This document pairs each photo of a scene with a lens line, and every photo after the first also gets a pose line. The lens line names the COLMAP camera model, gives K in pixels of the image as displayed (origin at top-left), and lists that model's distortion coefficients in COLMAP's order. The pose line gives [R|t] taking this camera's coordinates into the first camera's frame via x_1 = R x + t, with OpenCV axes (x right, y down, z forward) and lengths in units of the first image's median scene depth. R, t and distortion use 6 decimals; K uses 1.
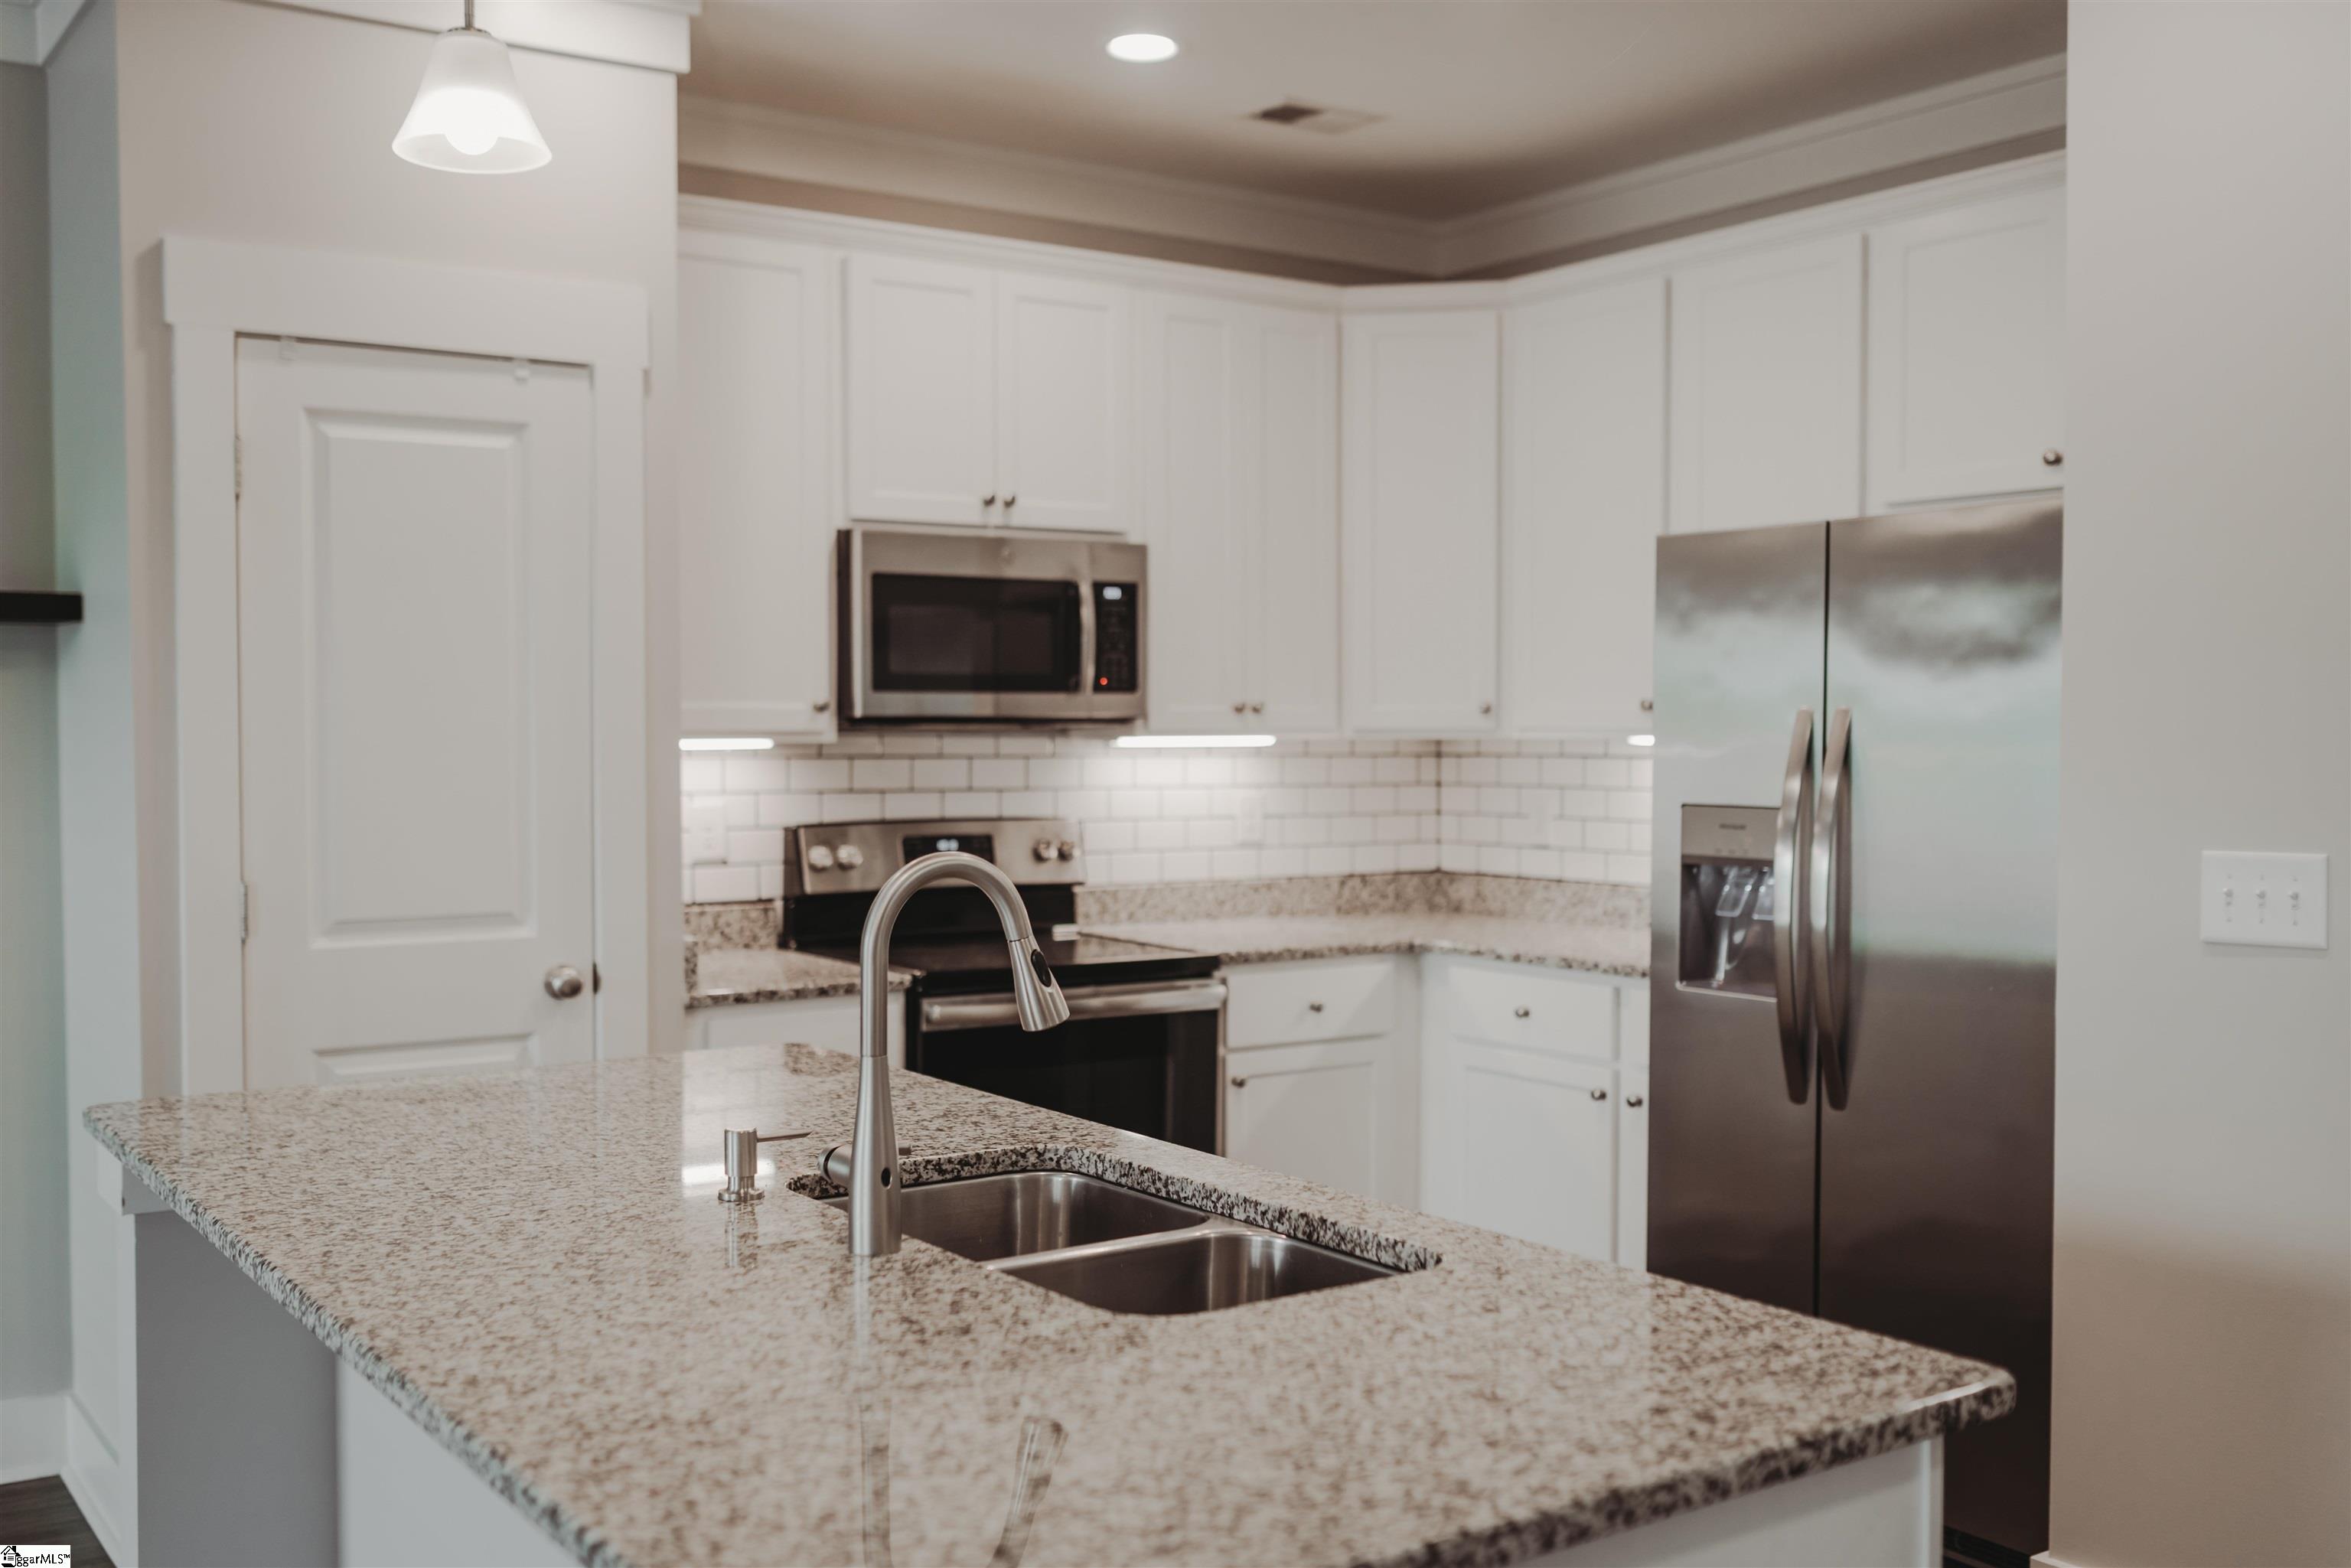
lens RADIAL K [[2230.1, 0, 1175.5], [0, 2230.1, 784.0], [0, 0, 1]] dist [0.000455, -0.018060]
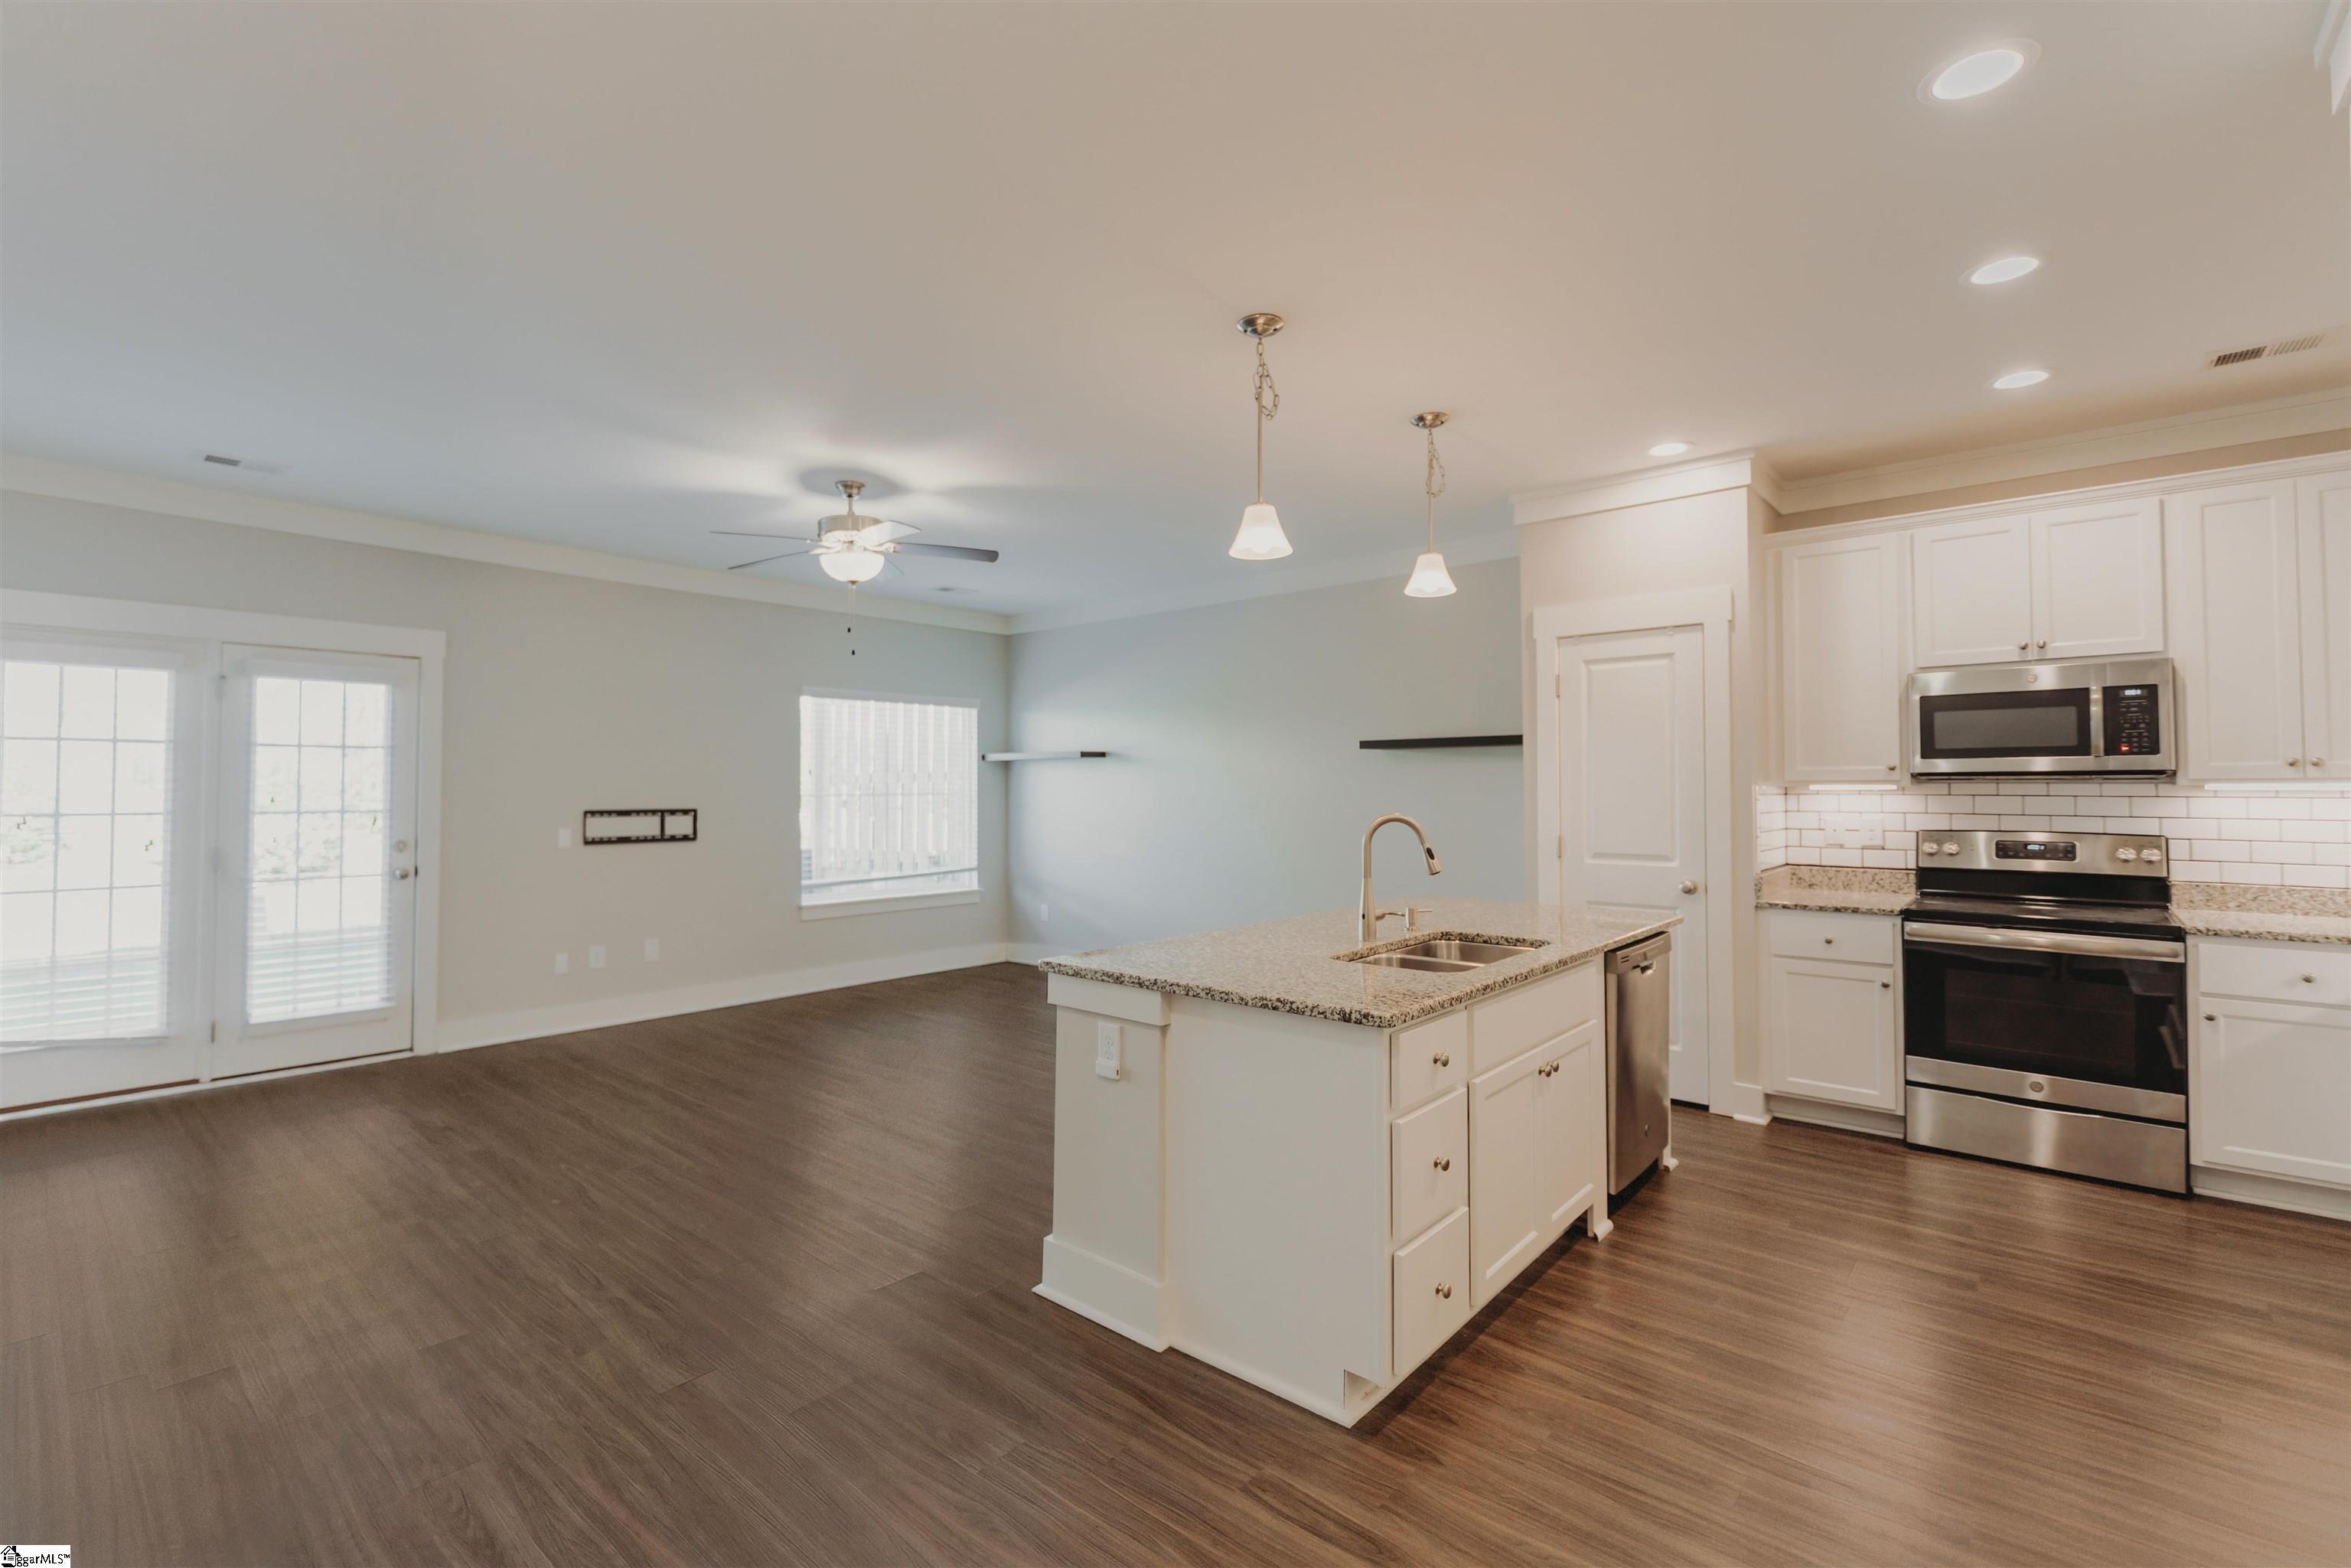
lens RADIAL K [[1019.4, 0, 1160.1], [0, 1019.4, 766.9], [0, 0, 1]] dist [0.004991, -0.000172]
pose [[0.245878, -0.022019, -0.969051, 0.531588], [-0.026720, 0.999208, -0.029484, 0.007426], [0.968933, 0.033142, 0.245095, 0.162722]]
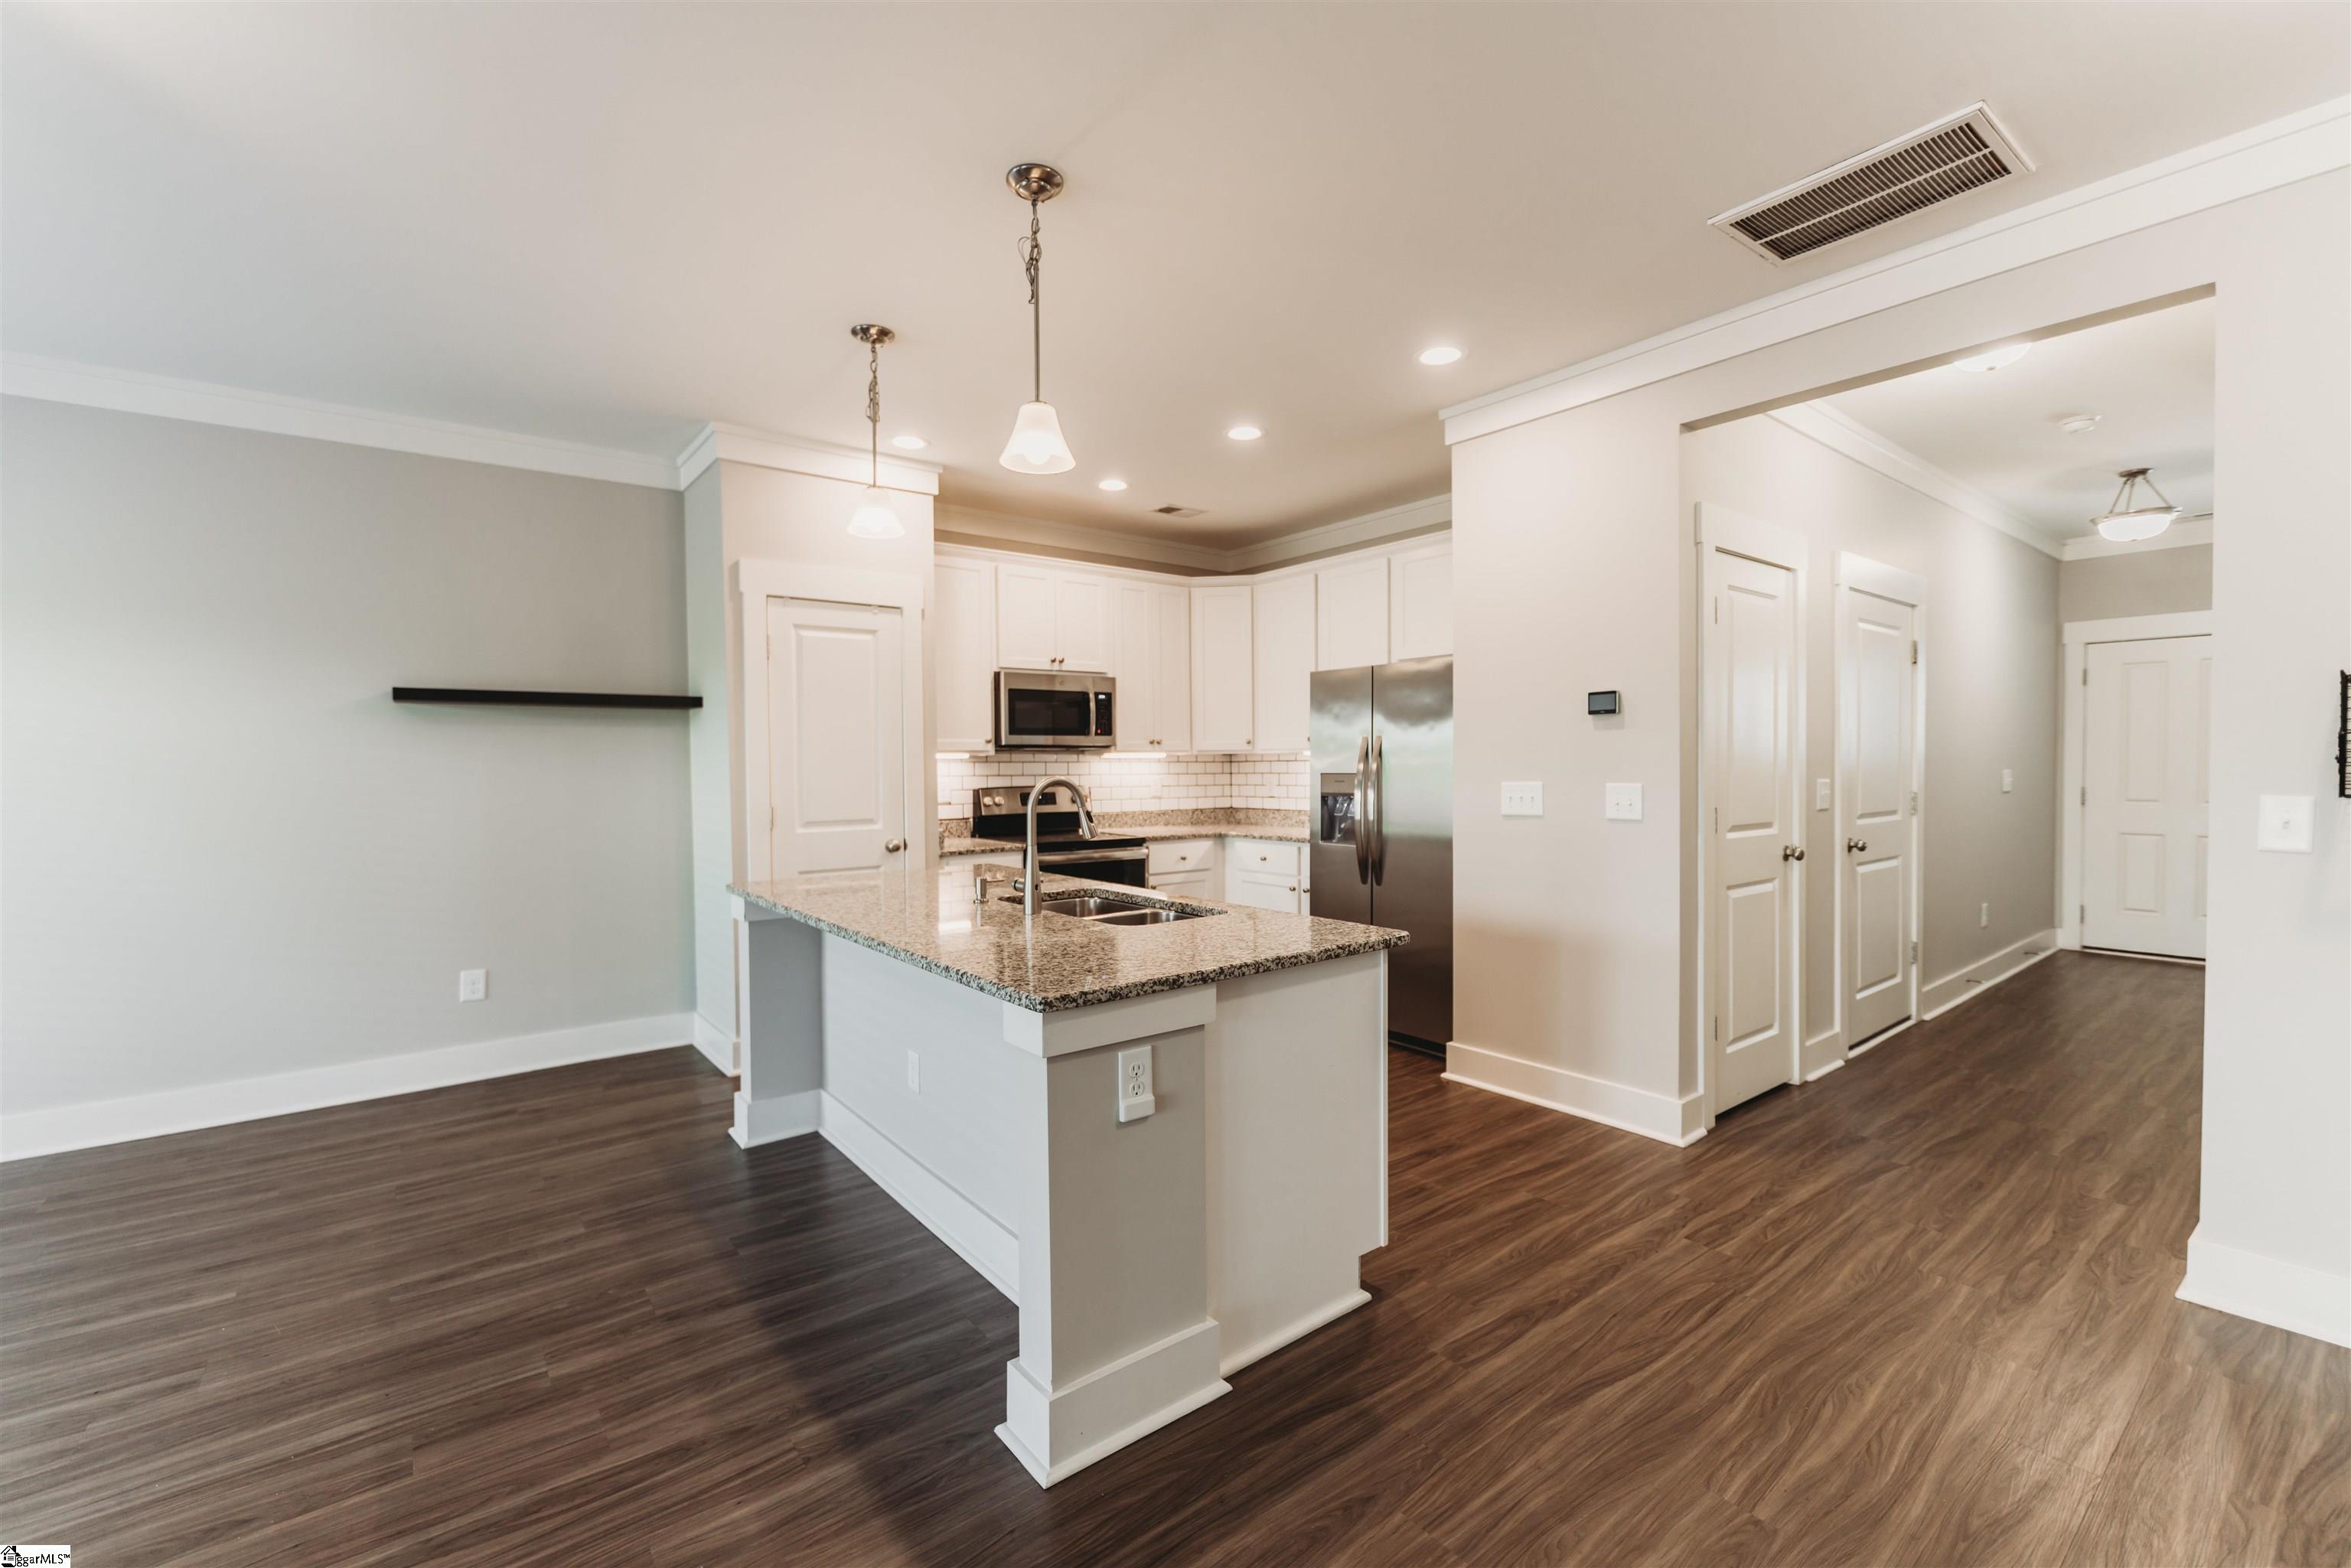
lens RADIAL K [[977.7, 0, 1170.2], [0, 977.7, 786.9], [0, 0, 1]] dist [0.009402, -0.004299]
pose [[0.998636, -0.009791, 0.051291, -0.009118], [0.009970, 0.999945, -0.003238, 0.022950], [-0.051257, 0.003745, 0.998678, -0.126092]]
